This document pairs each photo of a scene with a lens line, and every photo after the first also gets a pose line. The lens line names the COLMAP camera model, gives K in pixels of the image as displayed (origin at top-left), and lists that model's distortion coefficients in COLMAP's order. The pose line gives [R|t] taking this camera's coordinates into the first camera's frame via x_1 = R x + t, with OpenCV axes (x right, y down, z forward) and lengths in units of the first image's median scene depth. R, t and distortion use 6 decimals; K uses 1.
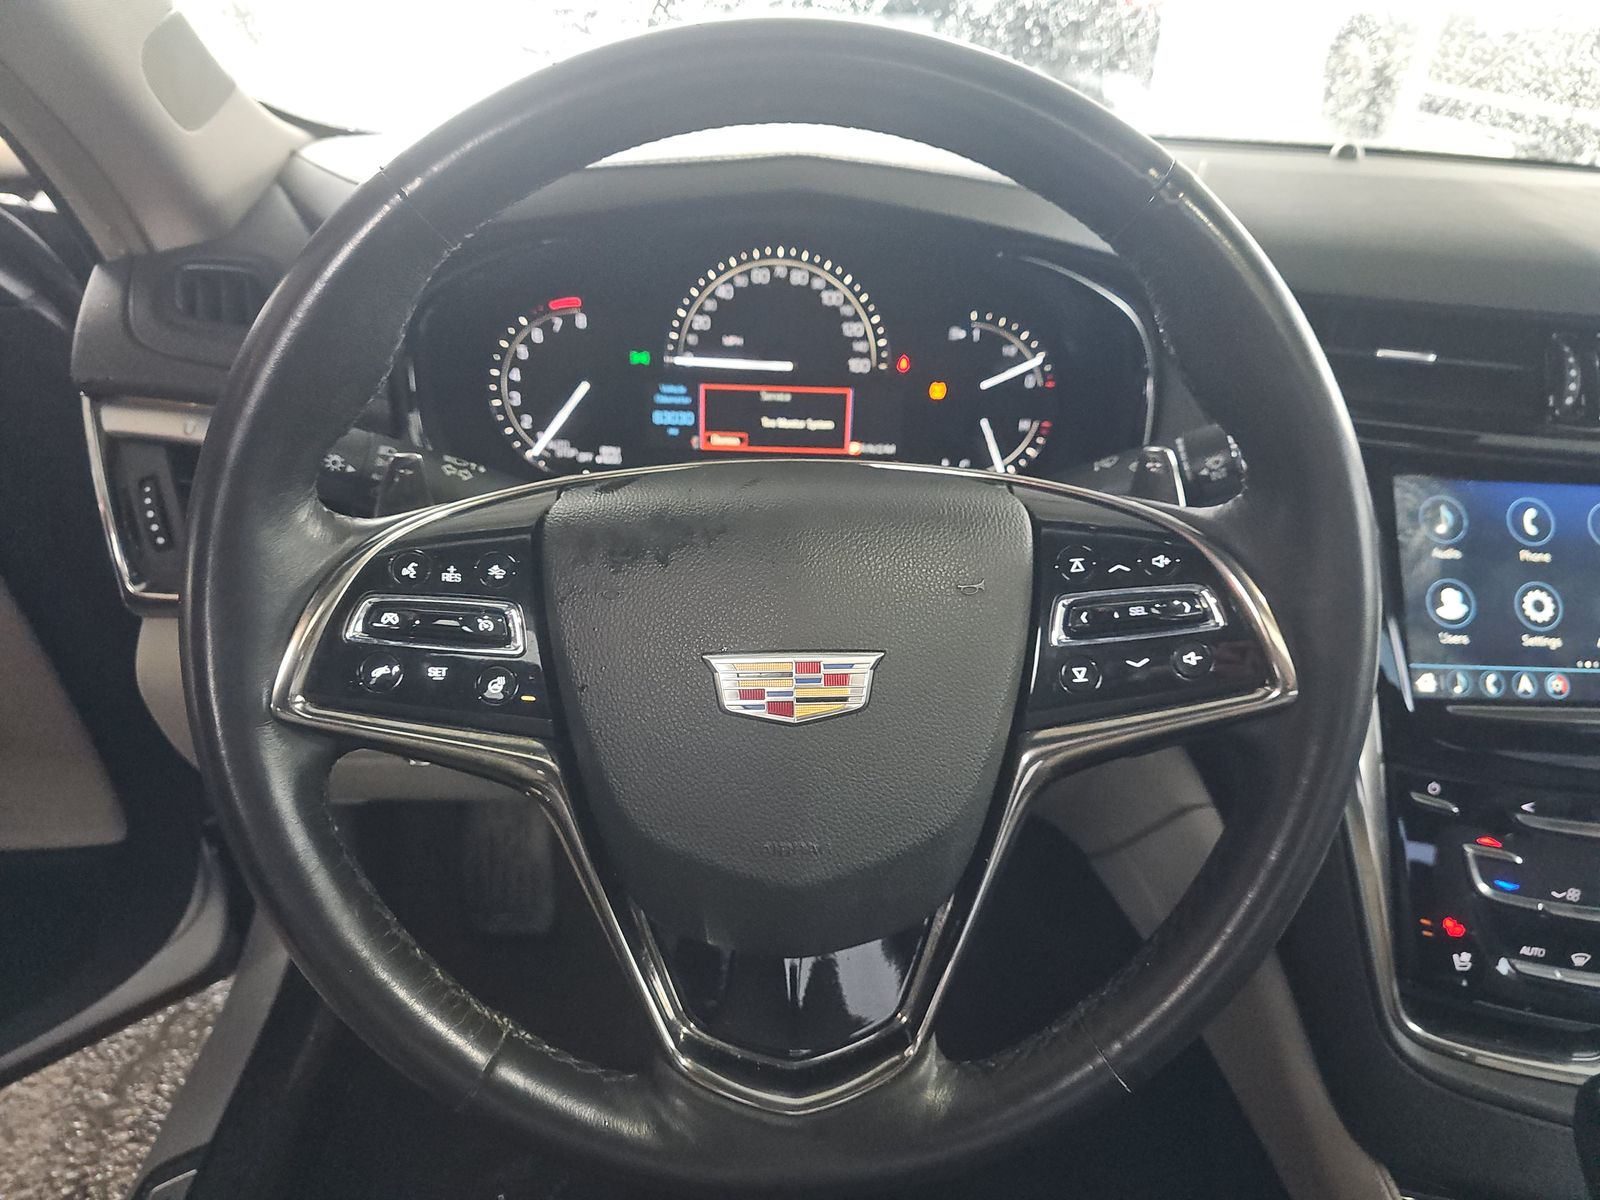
lens RADIAL K [[1054.6, 0, 810.9], [0, 1054.6, 608.9], [0, 0, 1]] dist [0.059407, -0.061302]
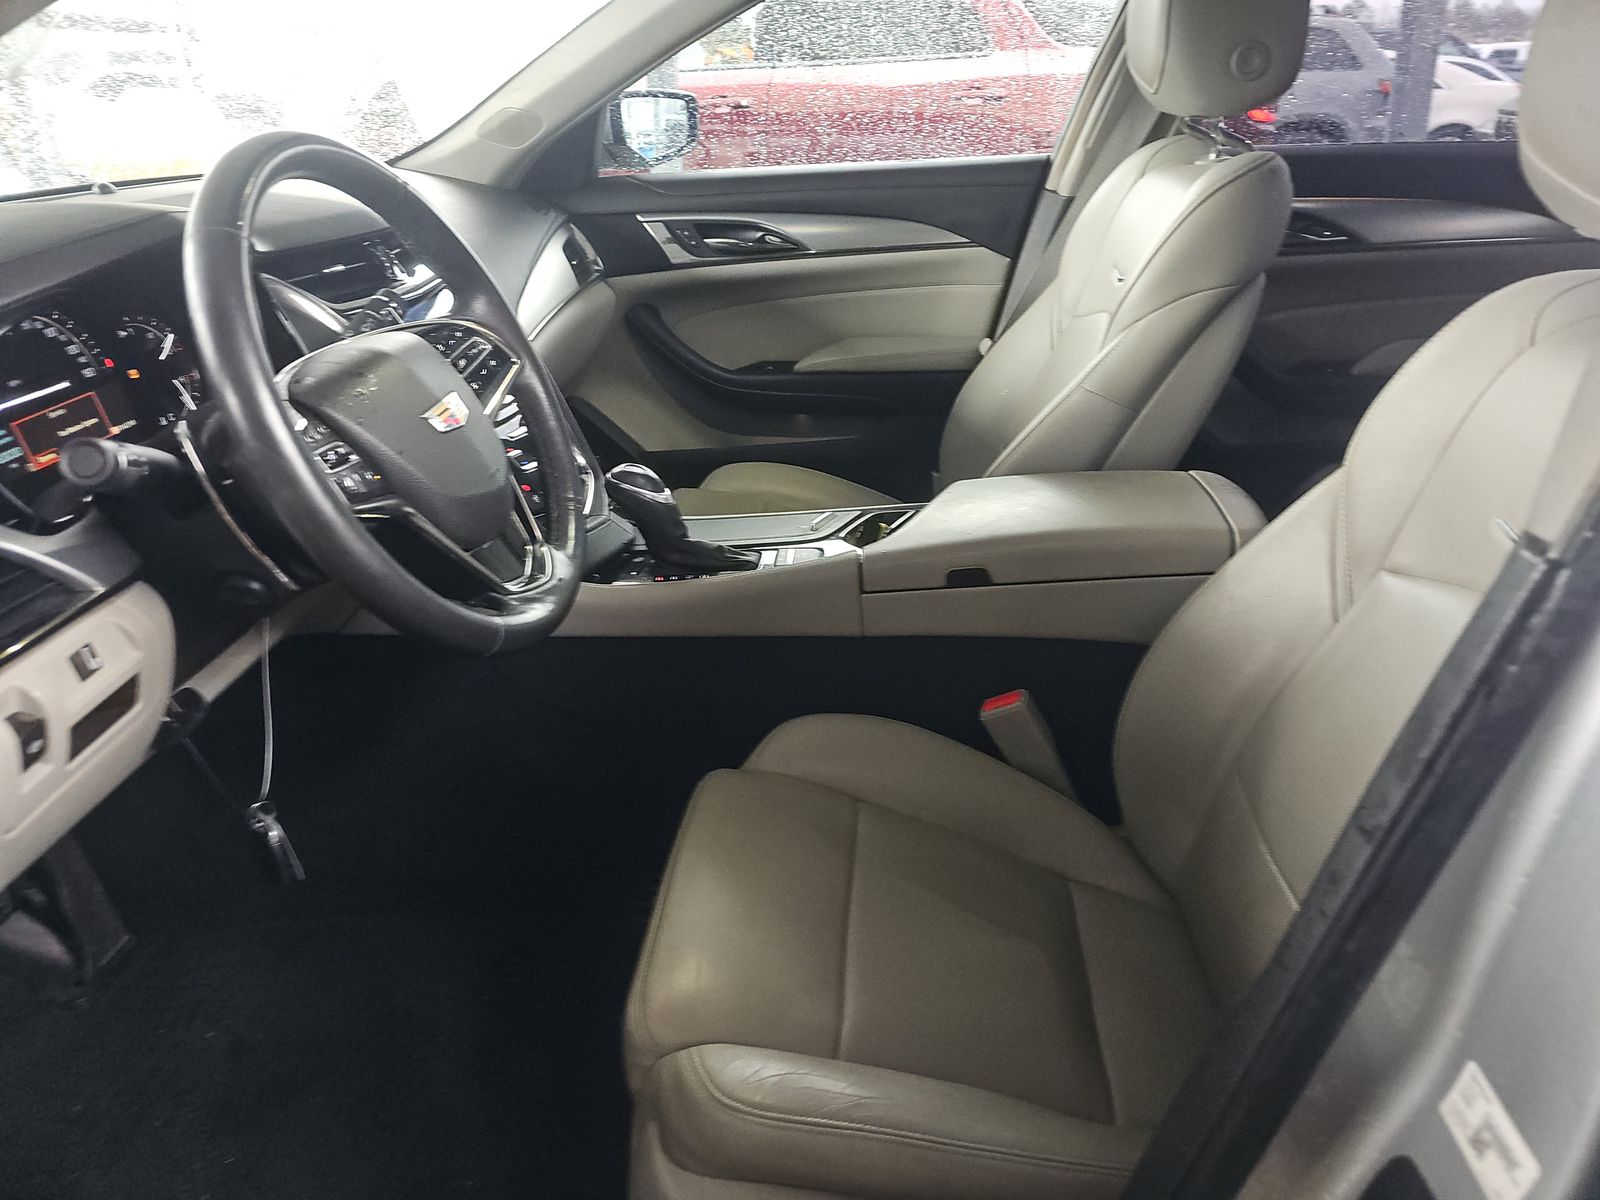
lens RADIAL K [[1054.6, 0, 810.9], [0, 1054.6, 608.9], [0, 0, 1]] dist [0.059407, -0.061302]
pose [[0.137804, -0.490434, 0.860514, -1.194445], [0.489526, 0.788997, 0.371280, -0.043332], [-0.861031, 0.370080, 0.348807, -0.192396]]
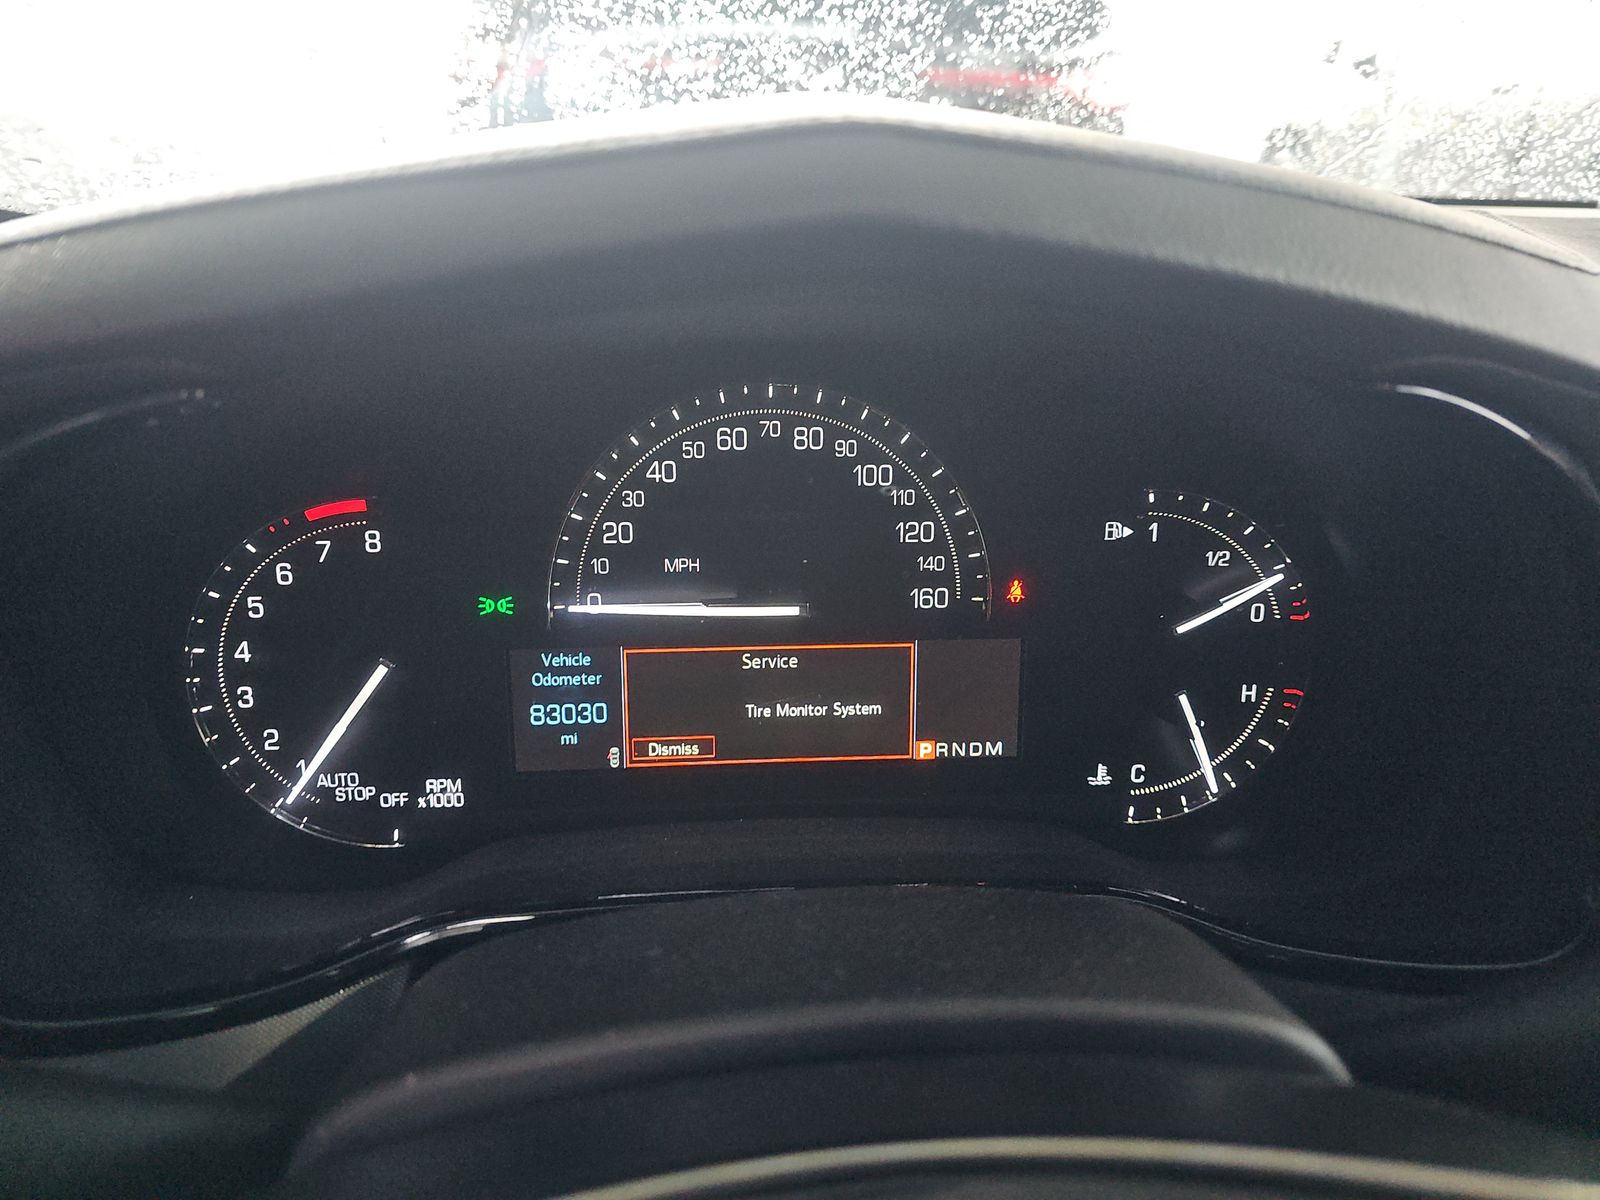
lens RADIAL K [[1052.1, 0, 809.6], [0, 1052.1, 601.5], [0, 0, 1]] dist [0.024458, -0.000723]
pose [[0.999160, -0.039533, 0.010767, -0.018491], [0.040462, 0.993395, -0.107377, -0.177775], [-0.006451, 0.107723, 0.994160, 0.498538]]
